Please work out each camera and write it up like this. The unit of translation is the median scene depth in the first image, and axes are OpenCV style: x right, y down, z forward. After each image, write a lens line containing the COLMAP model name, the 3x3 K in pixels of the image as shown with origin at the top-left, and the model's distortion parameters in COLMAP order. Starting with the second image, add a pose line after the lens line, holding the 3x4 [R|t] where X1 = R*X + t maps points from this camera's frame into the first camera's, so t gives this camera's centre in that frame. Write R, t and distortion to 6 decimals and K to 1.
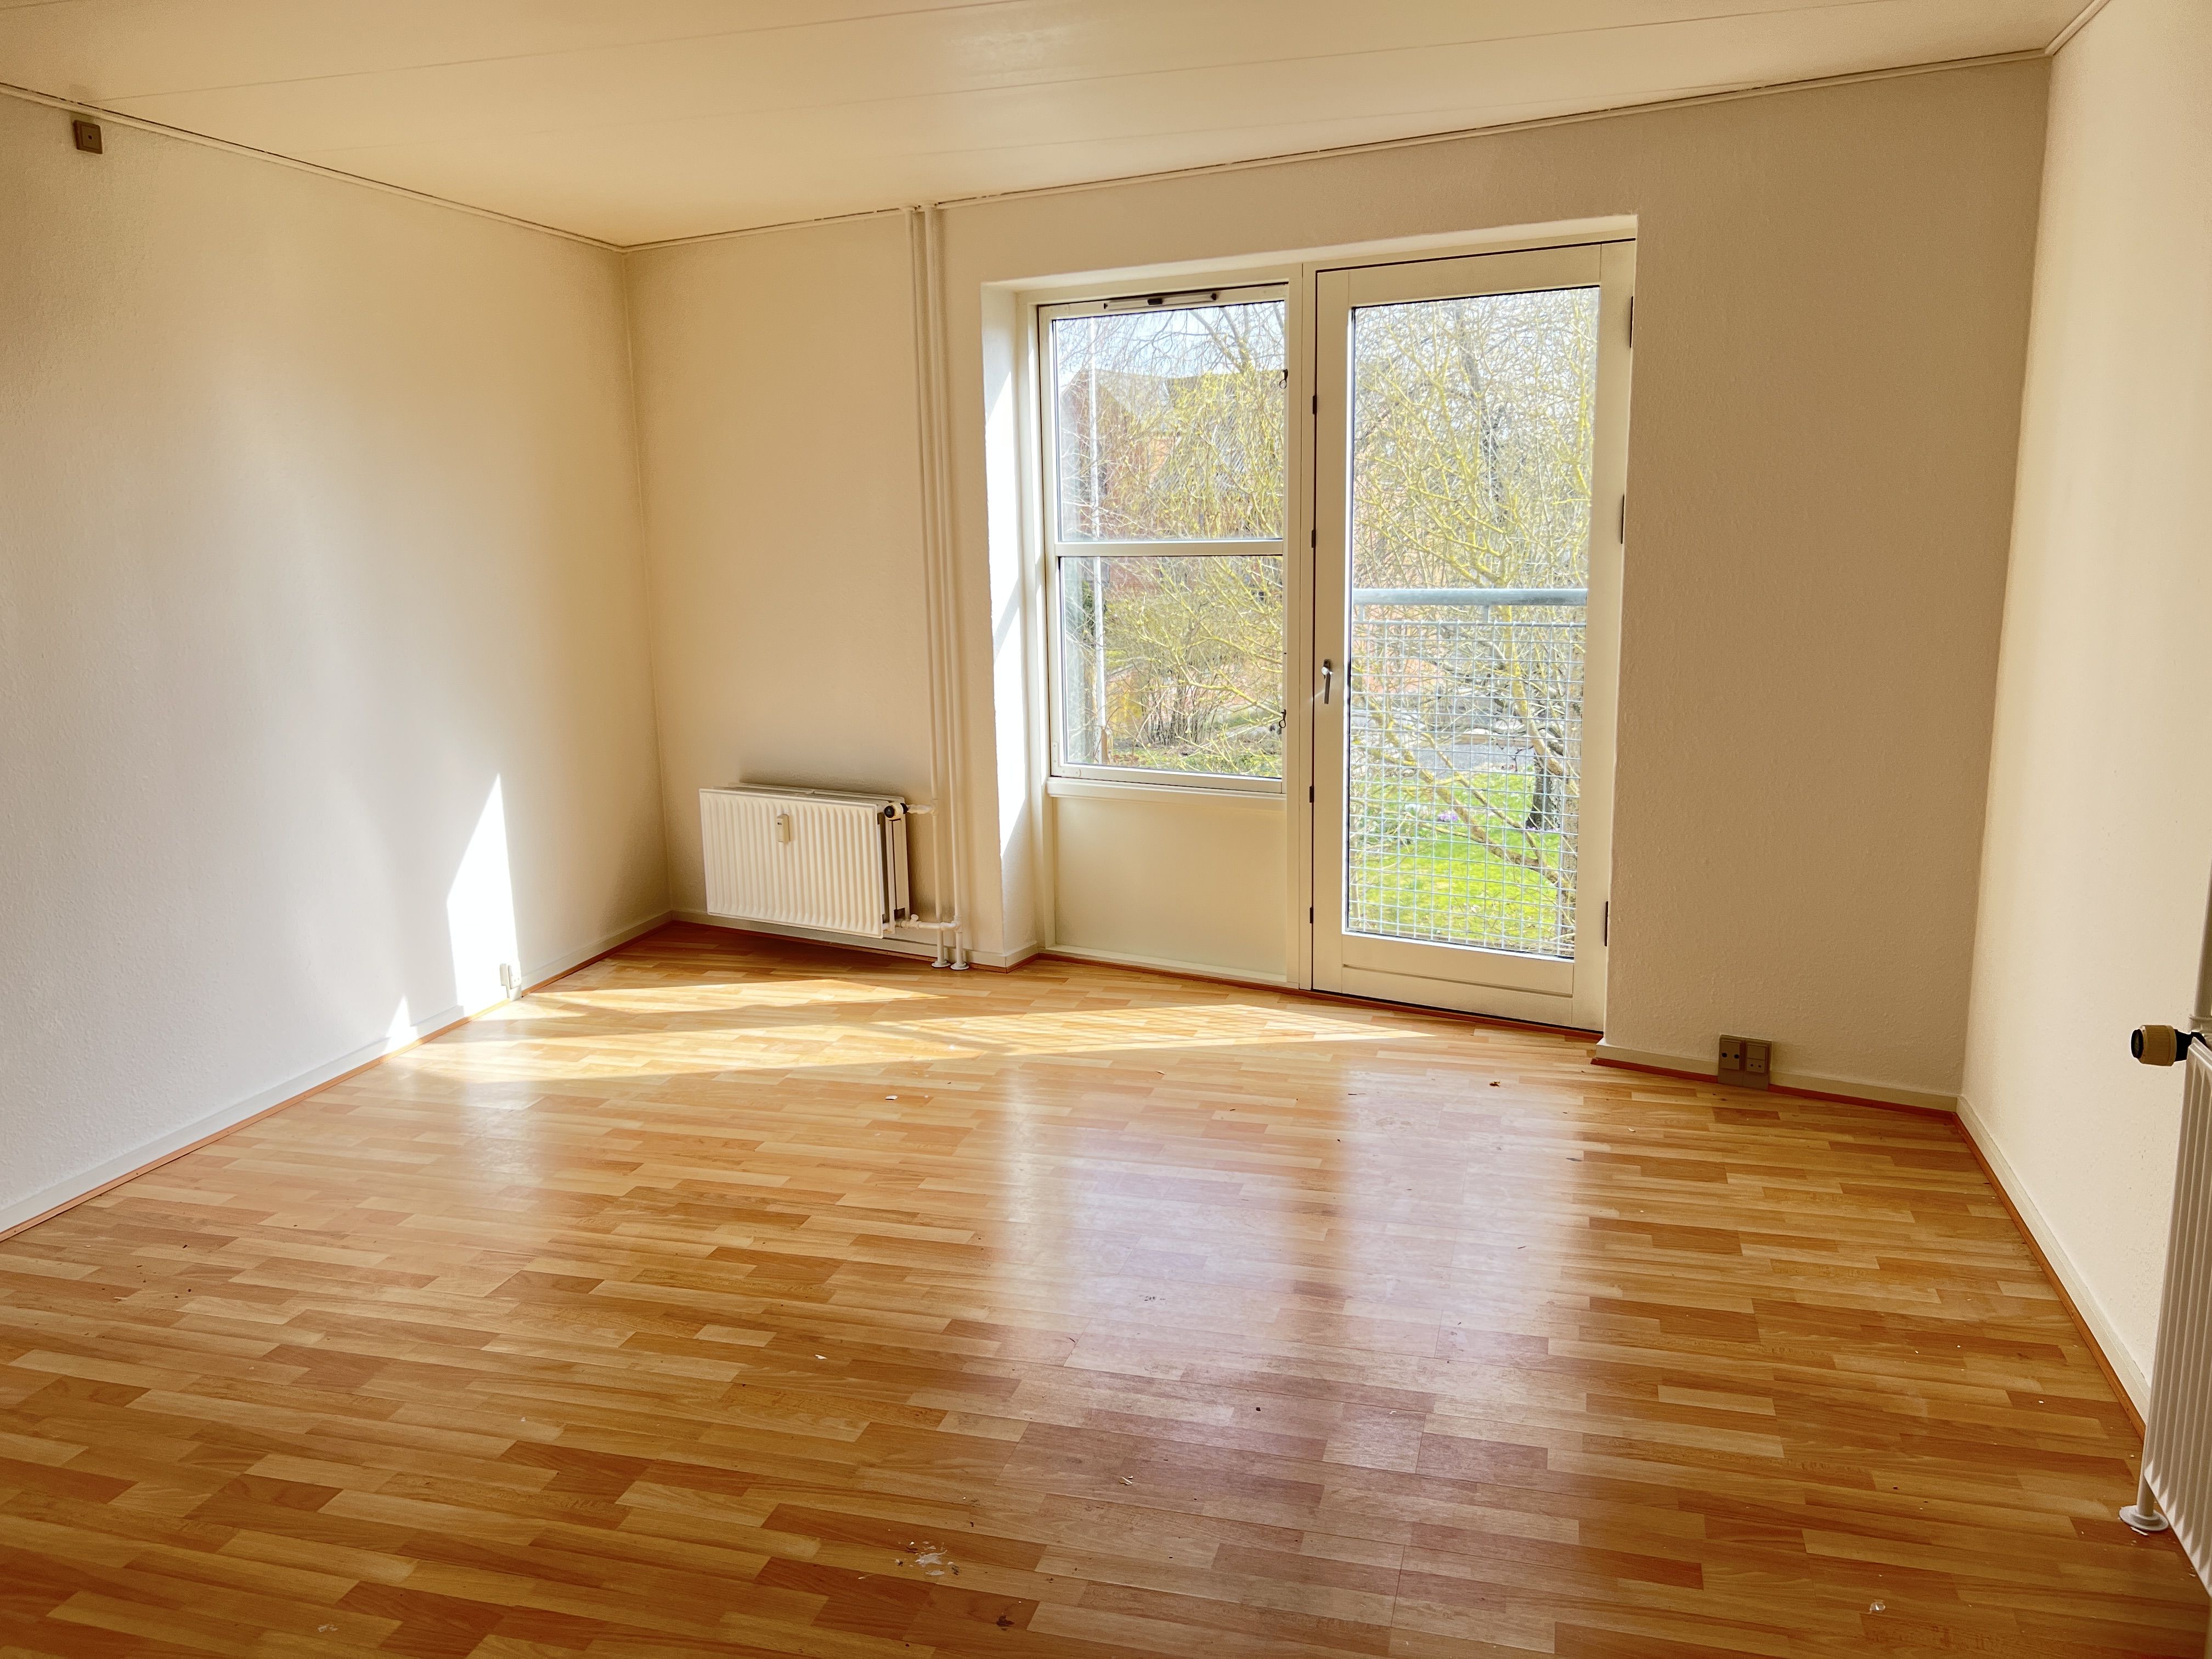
lens RADIAL K [[1685.7, 0, 1120.9], [0, 1685.7, 813.8], [0, 0, 1]] dist [0.030819, 0.003377]
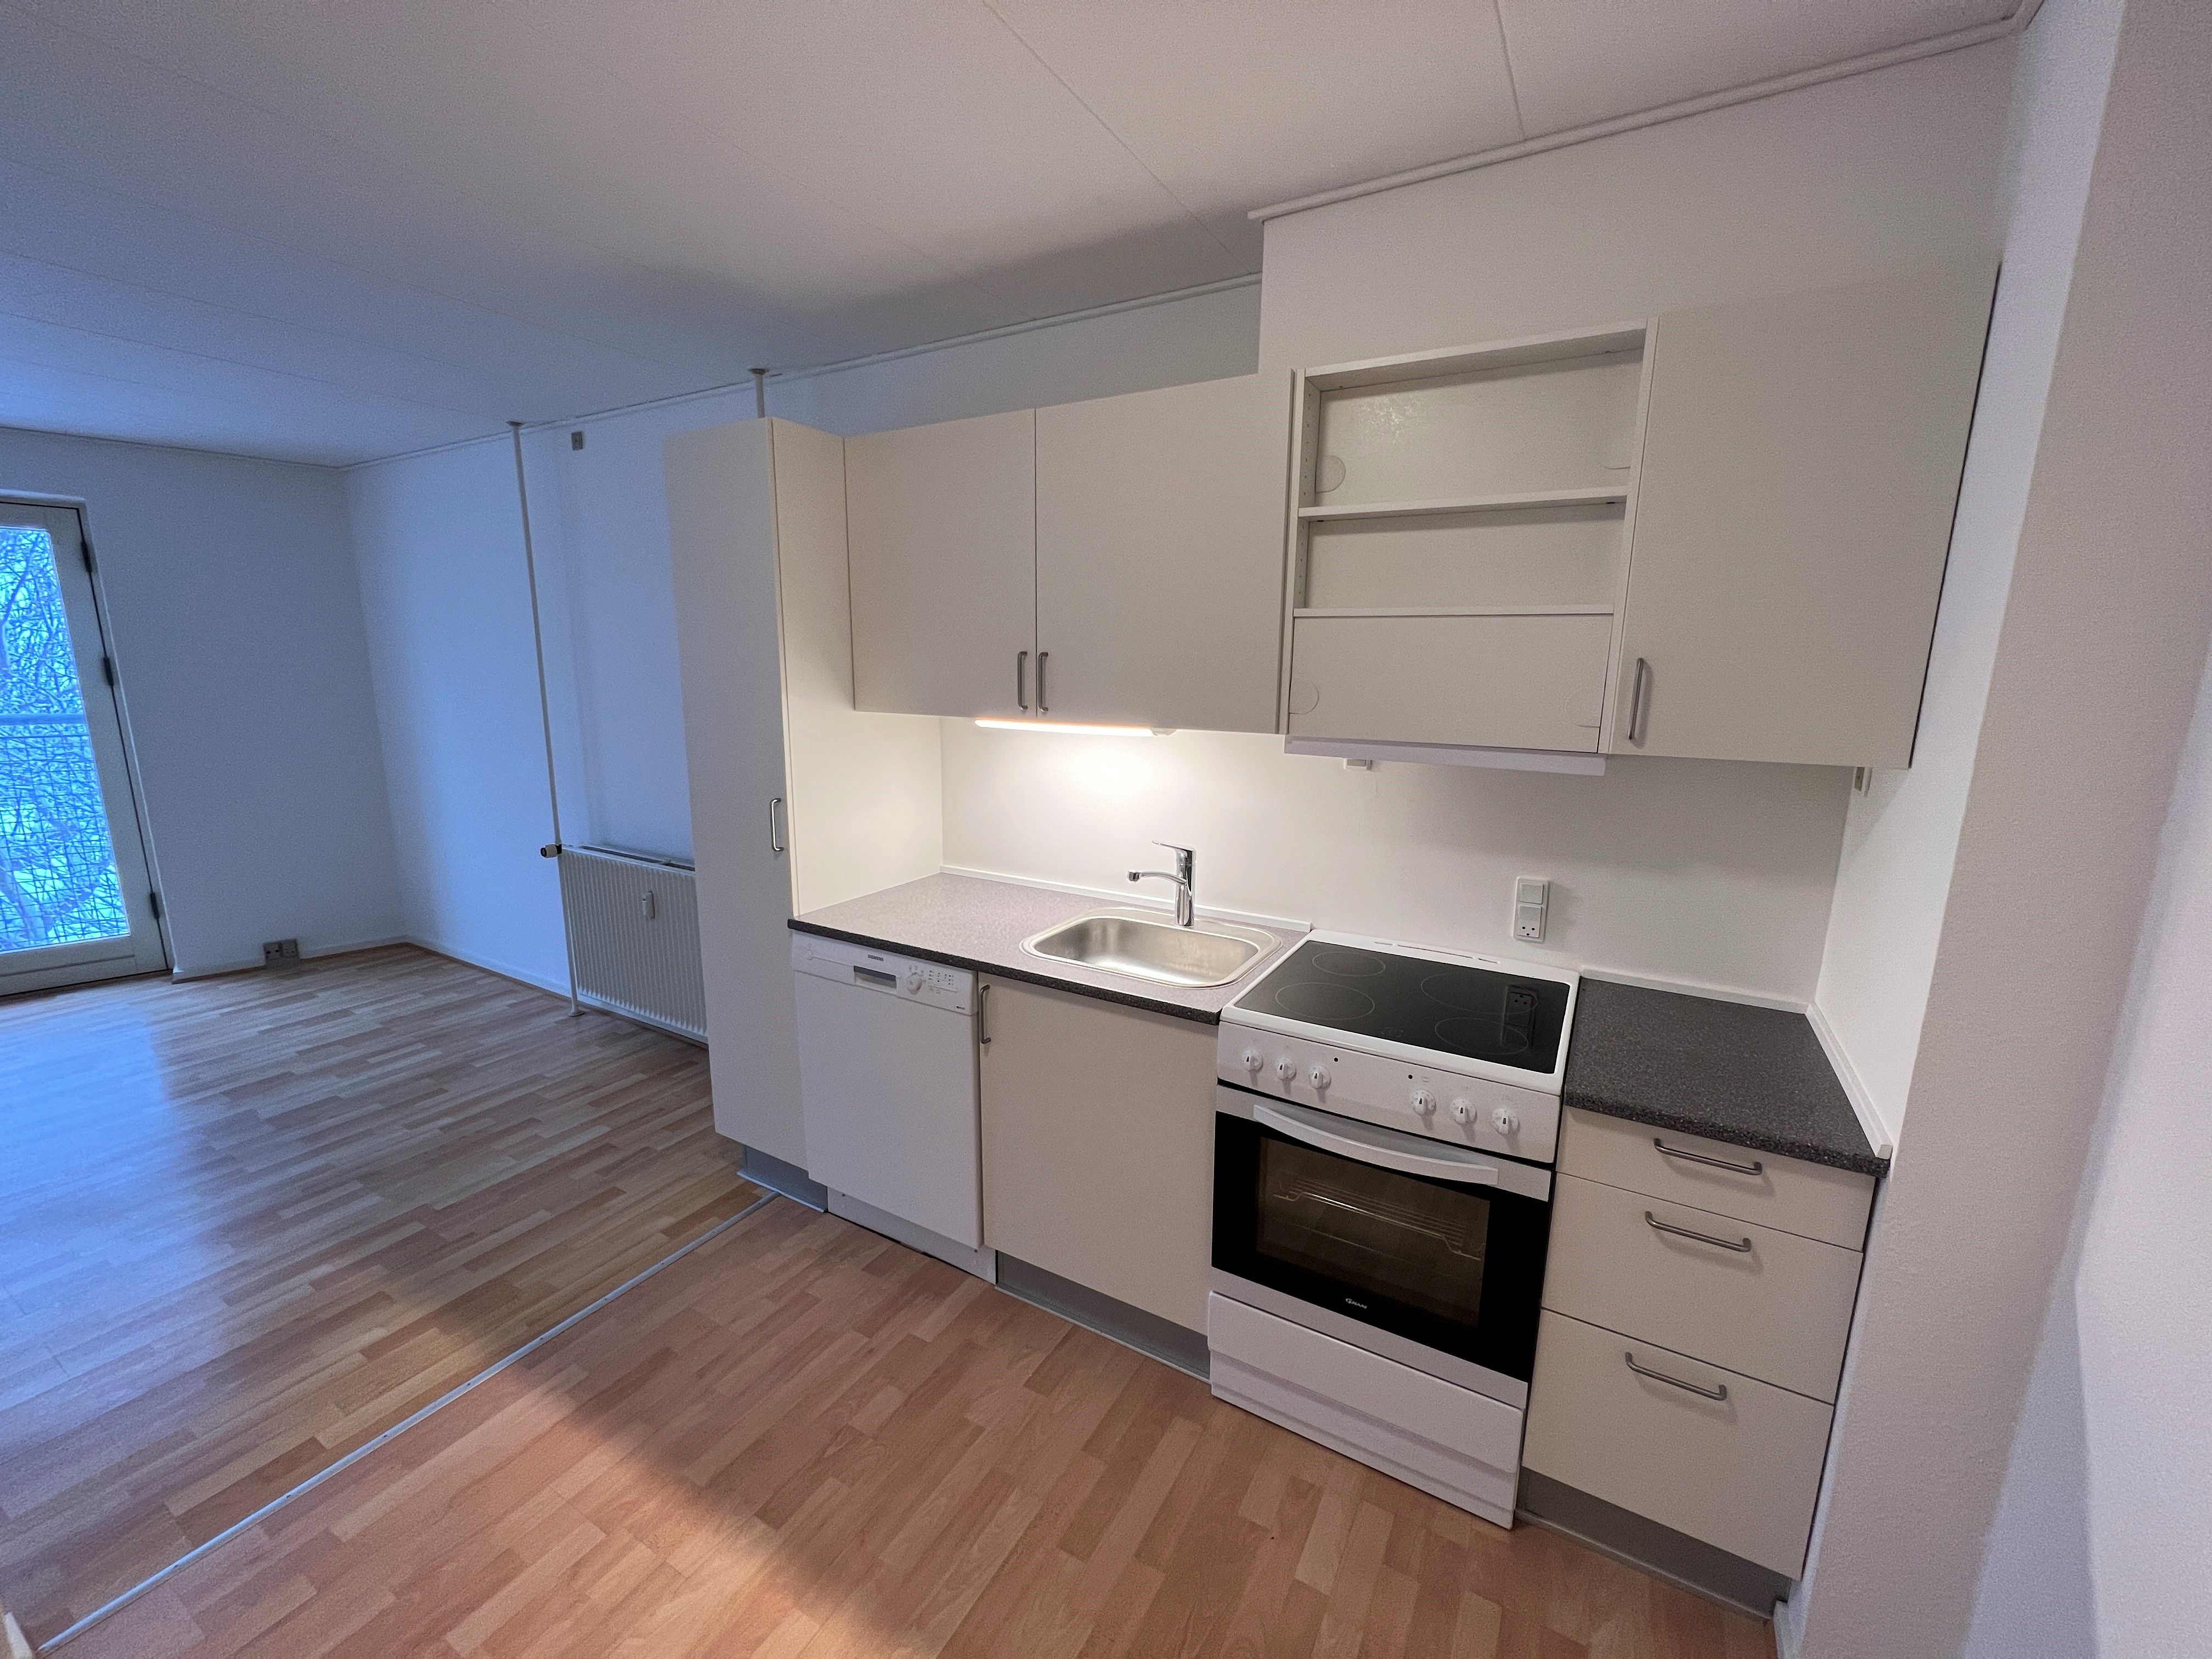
lens RADIAL K [[881.6, 0, 1112.5], [0, 881.6, 831.1], [0, 0, 1]] dist [-0.001370, 0.000387]
pose [[0.246830, -0.159772, 0.955797, -0.377031], [0.159960, 0.979502, 0.122425, 0.044477], [-0.955766, 0.122671, 0.267327, -0.214452]]
